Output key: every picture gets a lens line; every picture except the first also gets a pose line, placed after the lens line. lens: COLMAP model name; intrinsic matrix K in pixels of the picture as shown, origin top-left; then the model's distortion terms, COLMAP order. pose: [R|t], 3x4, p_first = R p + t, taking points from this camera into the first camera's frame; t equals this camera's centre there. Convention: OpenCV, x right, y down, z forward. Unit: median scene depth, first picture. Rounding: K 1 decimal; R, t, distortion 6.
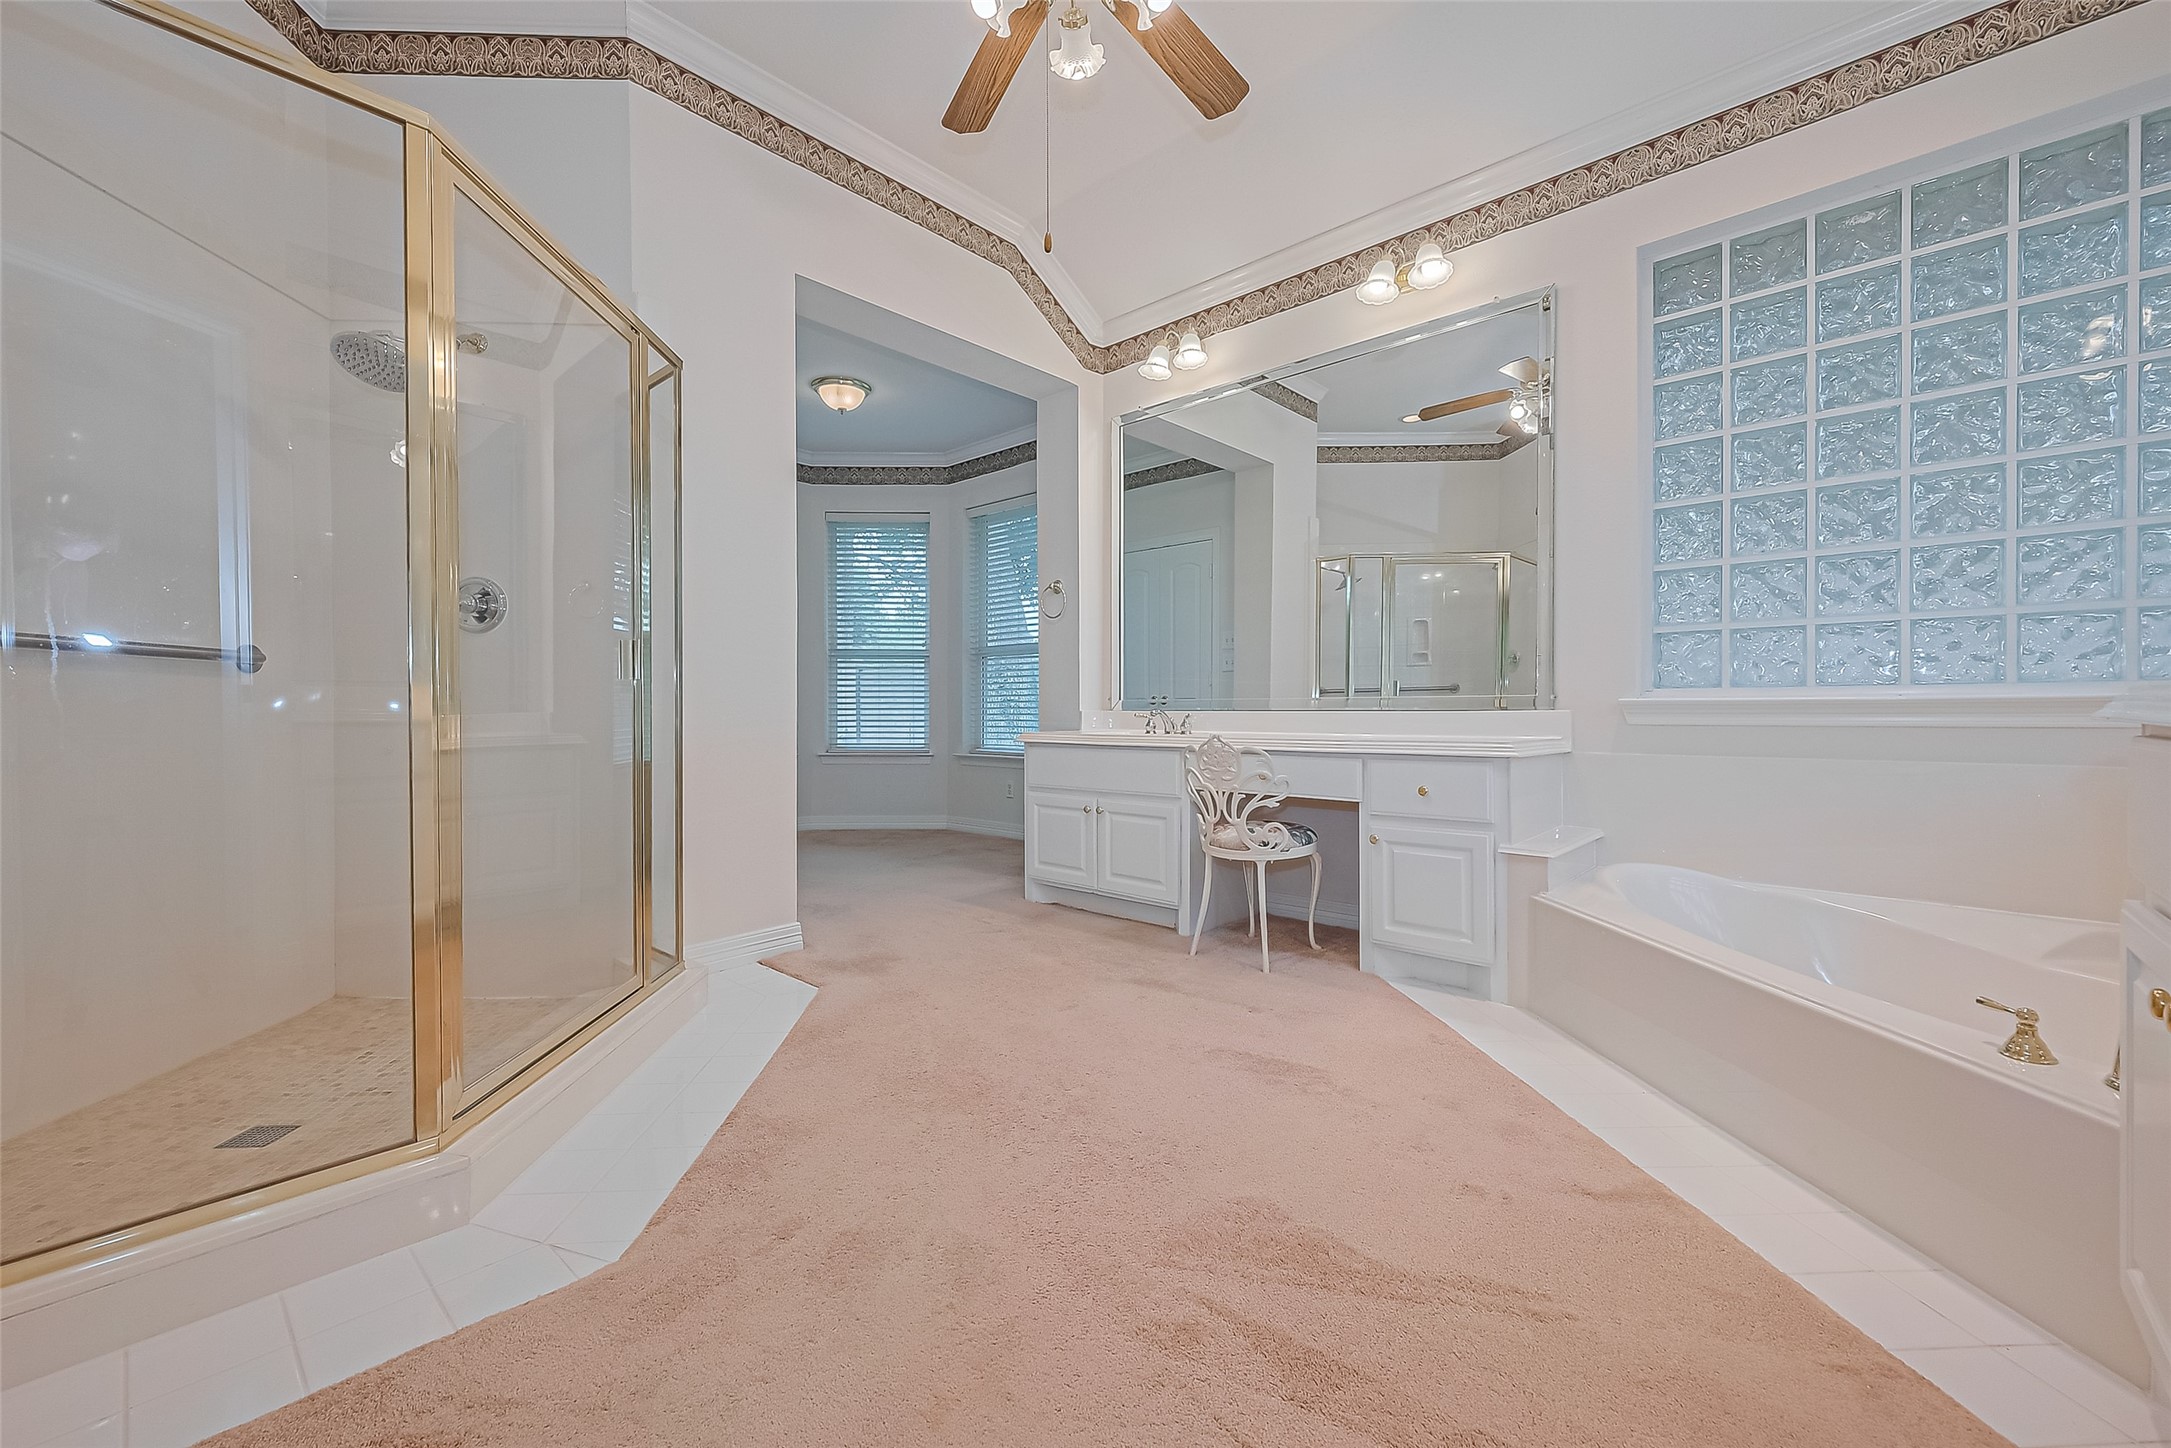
lens RADIAL K [[860.9, 0, 1085.5], [0, 860.9, 724.0], [0, 0, 1]] dist [-0.000998, -0.000154]
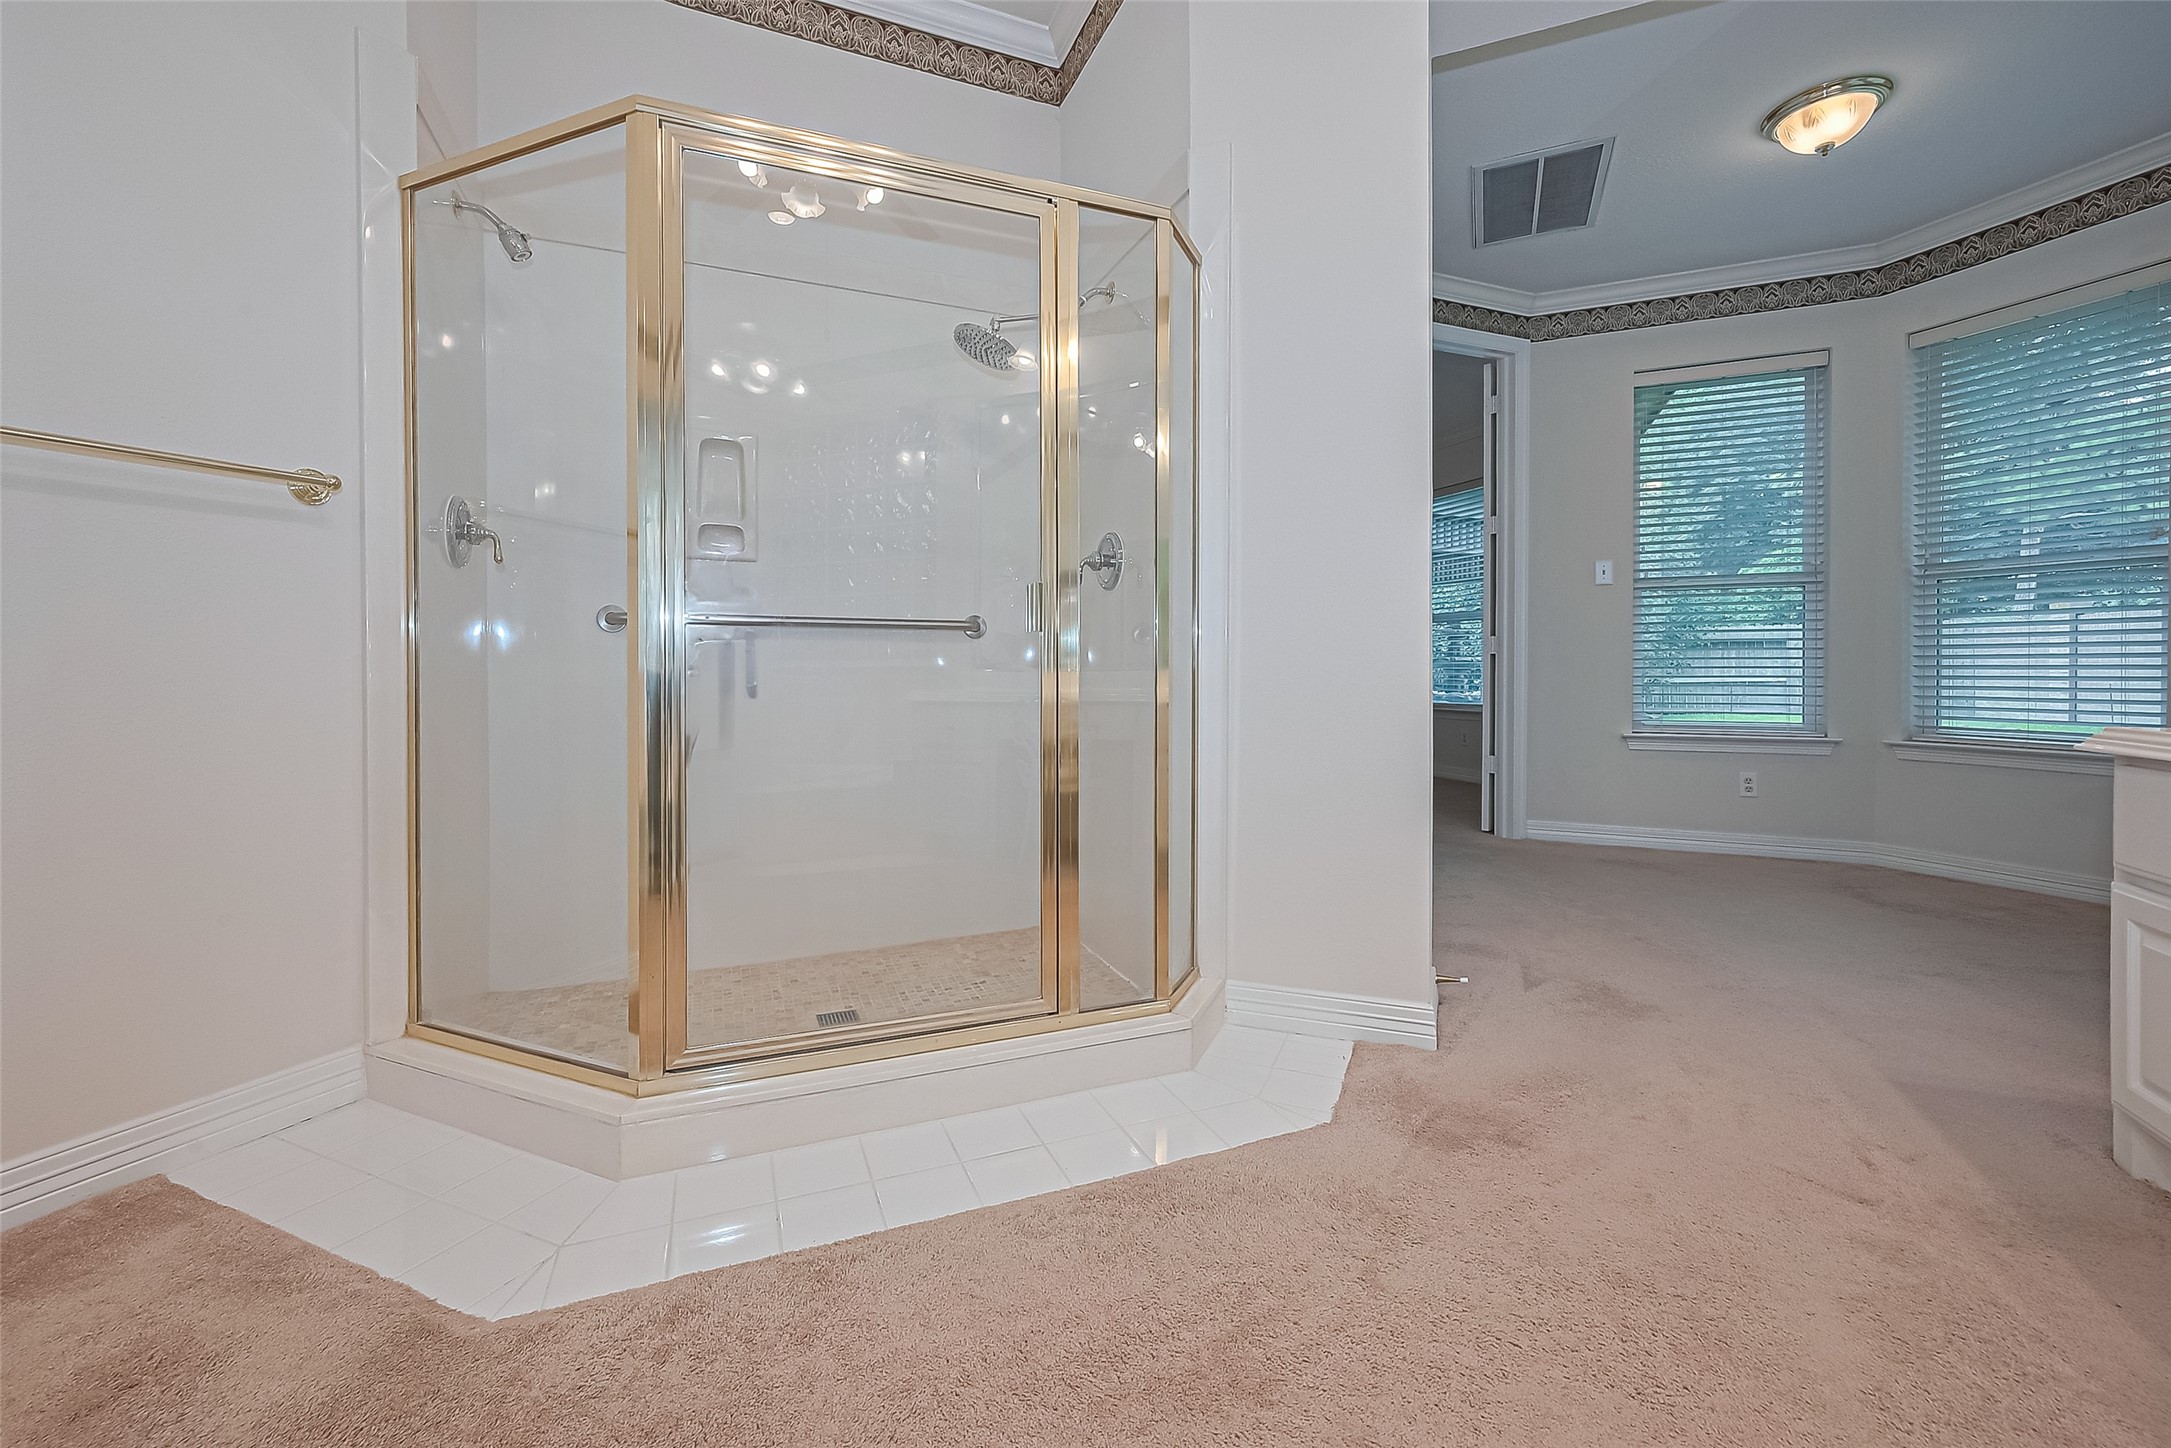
lens RADIAL K [[891.4, 0, 1085.3], [0, 891.4, 678.5], [0, 0, 1]] dist [-0.000949, -0.000139]
pose [[0.318734, 0.013234, -0.947752, 0.203867], [-0.015760, 0.999838, 0.008661, -0.011695], [0.947713, 0.012176, 0.318891, 0.550390]]
